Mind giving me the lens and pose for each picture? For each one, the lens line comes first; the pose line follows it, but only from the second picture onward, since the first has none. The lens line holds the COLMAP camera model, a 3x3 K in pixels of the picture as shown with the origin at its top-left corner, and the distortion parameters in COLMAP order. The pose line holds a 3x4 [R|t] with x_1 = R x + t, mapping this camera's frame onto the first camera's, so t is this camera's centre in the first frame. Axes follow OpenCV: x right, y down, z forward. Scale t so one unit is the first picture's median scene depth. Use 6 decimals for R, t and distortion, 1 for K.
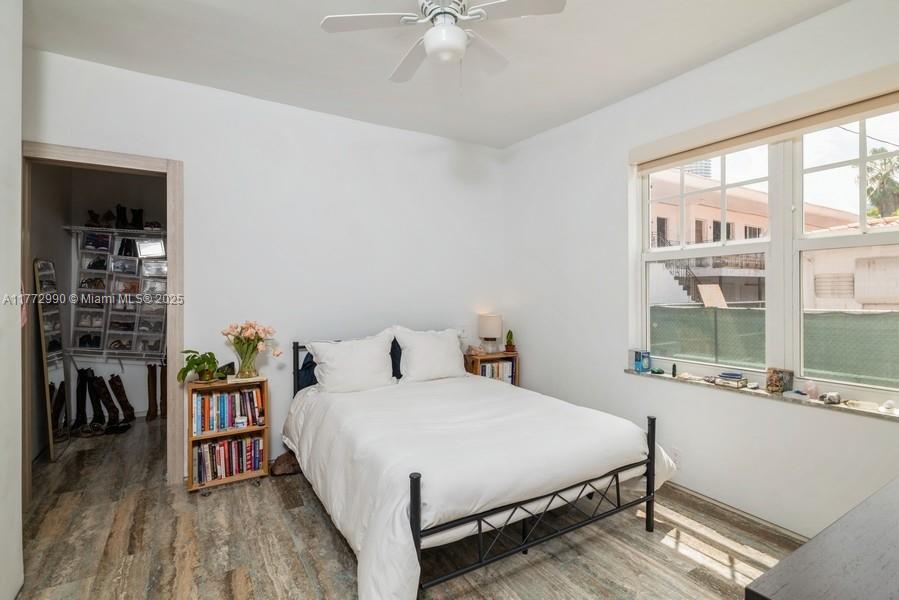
lens RADIAL K [[439.8, 0, 451.2], [0, 439.8, 284.5], [0, 0, 1]] dist [-0.003540, -0.000647]
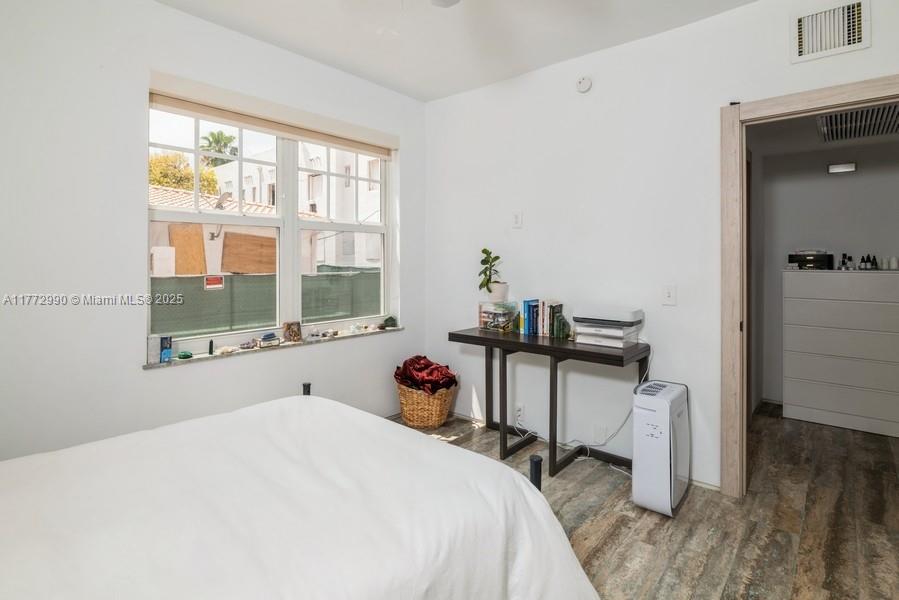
lens RADIAL K [[439.8, 0, 451.2], [0, 439.8, 284.5], [0, 0, 1]] dist [-0.003540, -0.000647]
pose [[-0.292942, -0.051885, 0.954722, -0.440066], [-0.019086, 0.998645, 0.048416, 0.009725], [-0.955940, -0.004039, -0.293535, 0.693716]]
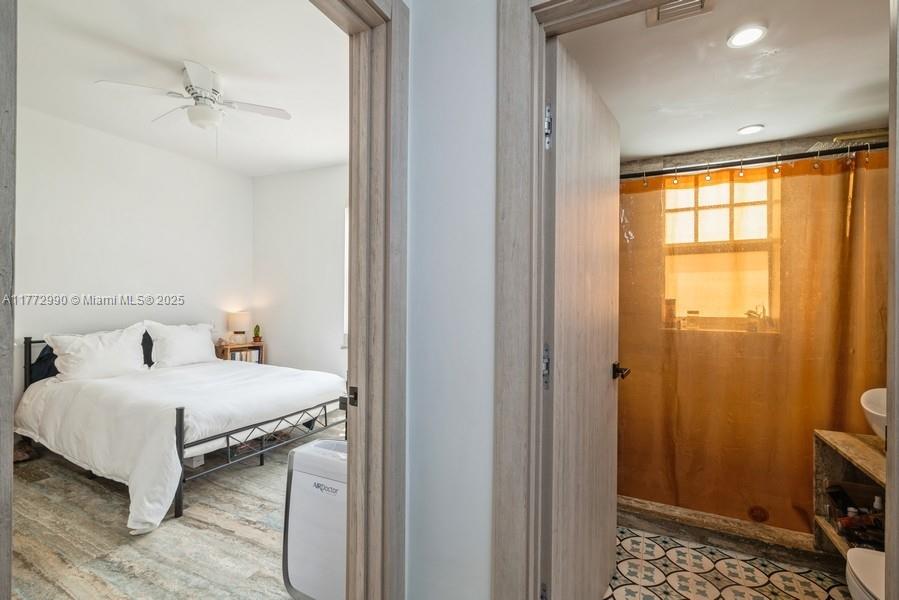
lens RADIAL K [[409.3, 0, 449.5], [0, 409.3, 300.0], [0, 0, 1]] dist [-0.001832, -0.000496]
pose [[0.849303, 0.013241, 0.527740, -0.022204], [-0.020714, 0.999751, 0.008253, 0.016943], [-0.527499, -0.017941, 0.849366, -0.355174]]
